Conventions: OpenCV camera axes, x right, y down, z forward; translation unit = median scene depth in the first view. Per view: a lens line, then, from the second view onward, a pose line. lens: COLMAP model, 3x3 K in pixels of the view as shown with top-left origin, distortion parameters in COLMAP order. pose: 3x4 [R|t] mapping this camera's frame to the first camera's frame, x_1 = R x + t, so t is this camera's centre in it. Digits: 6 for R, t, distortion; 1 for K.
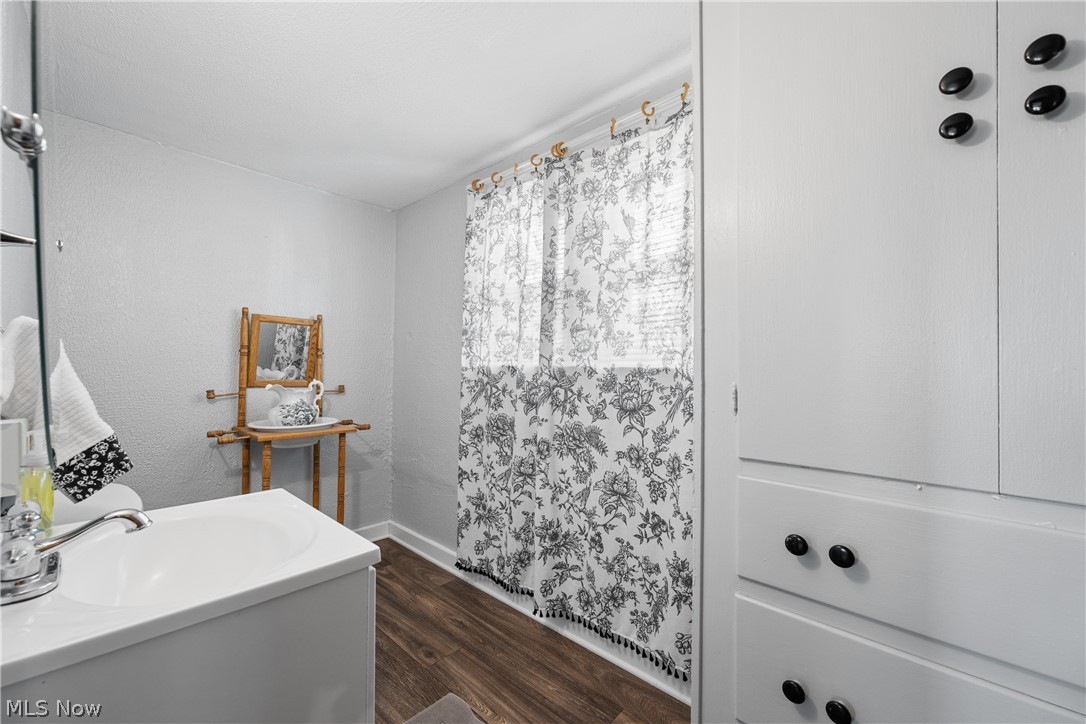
lens RADIAL K [[425.2, 0, 548.5], [0, 425.2, 366.2], [0, 0, 1]] dist [-0.003373, 0.000854]
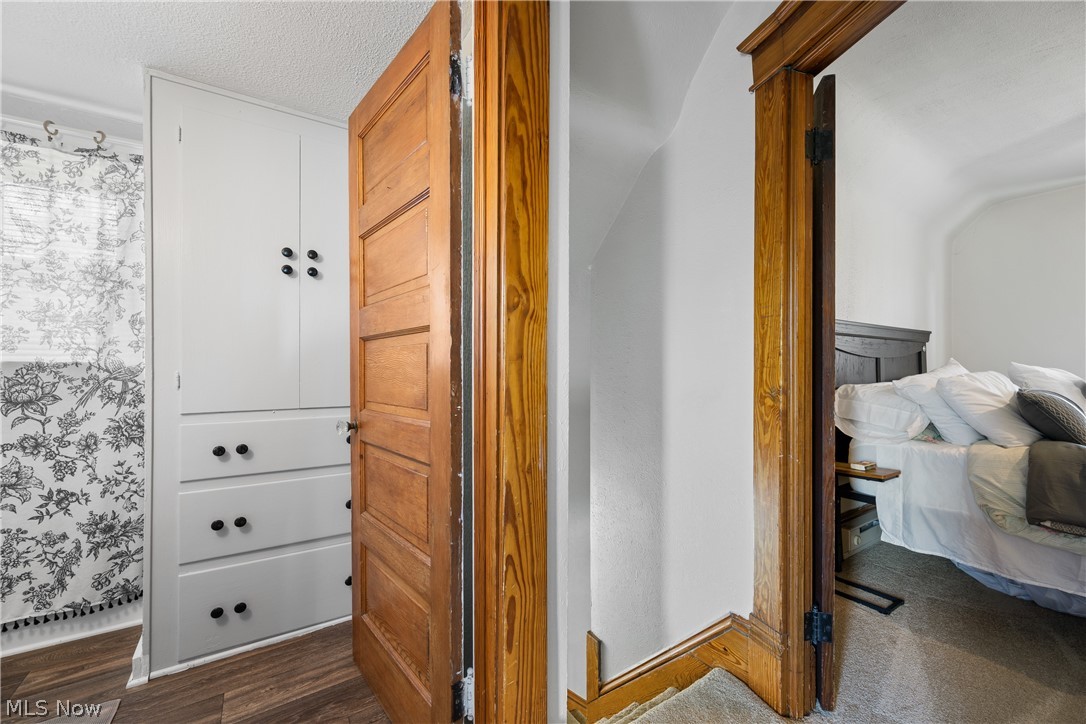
lens RADIAL K [[425.2, 0, 542.6], [0, 425.2, 361.3], [0, 0, 1]] dist [-0.003373, 0.000854]
pose [[0.240137, -0.002763, 0.970735, -0.540126], [-0.011357, 0.999920, 0.005655, -0.019367], [-0.970672, -0.012383, 0.240087, -0.522202]]
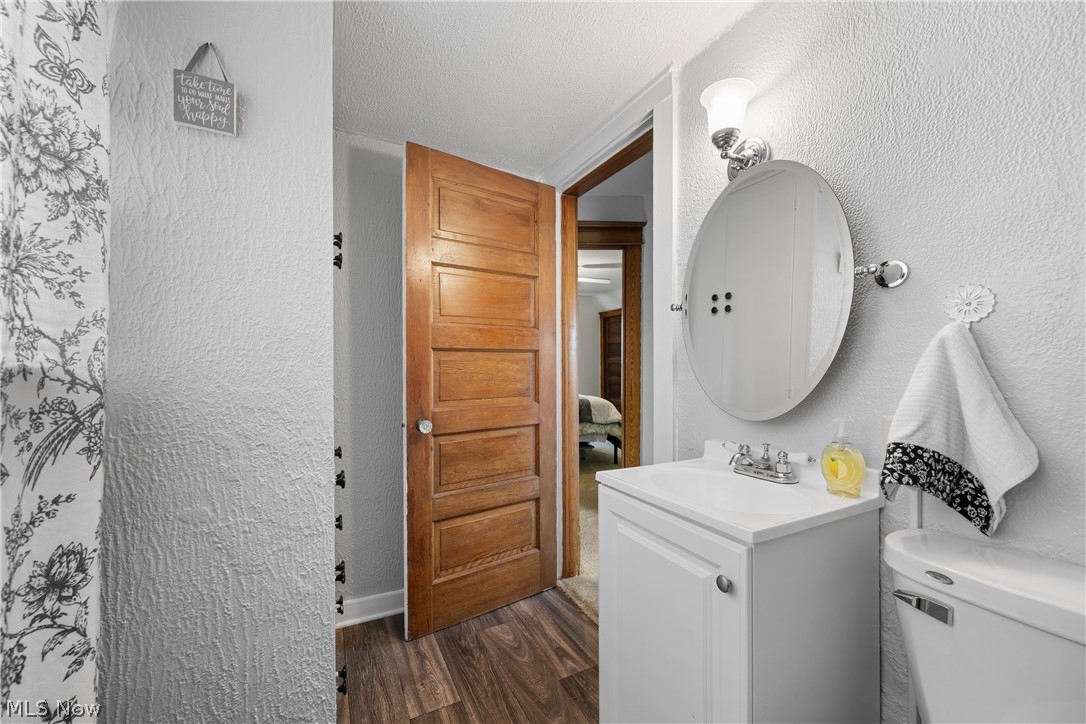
lens RADIAL K [[425.2, 0, 538.1], [0, 425.2, 367.6], [0, 0, 1]] dist [-0.003373, 0.000854]
pose [[-0.935979, -0.003442, 0.352040, -0.350061], [-0.007336, 0.999926, -0.009728, 0.004218], [-0.351980, -0.011688, -0.935934, 1.190514]]
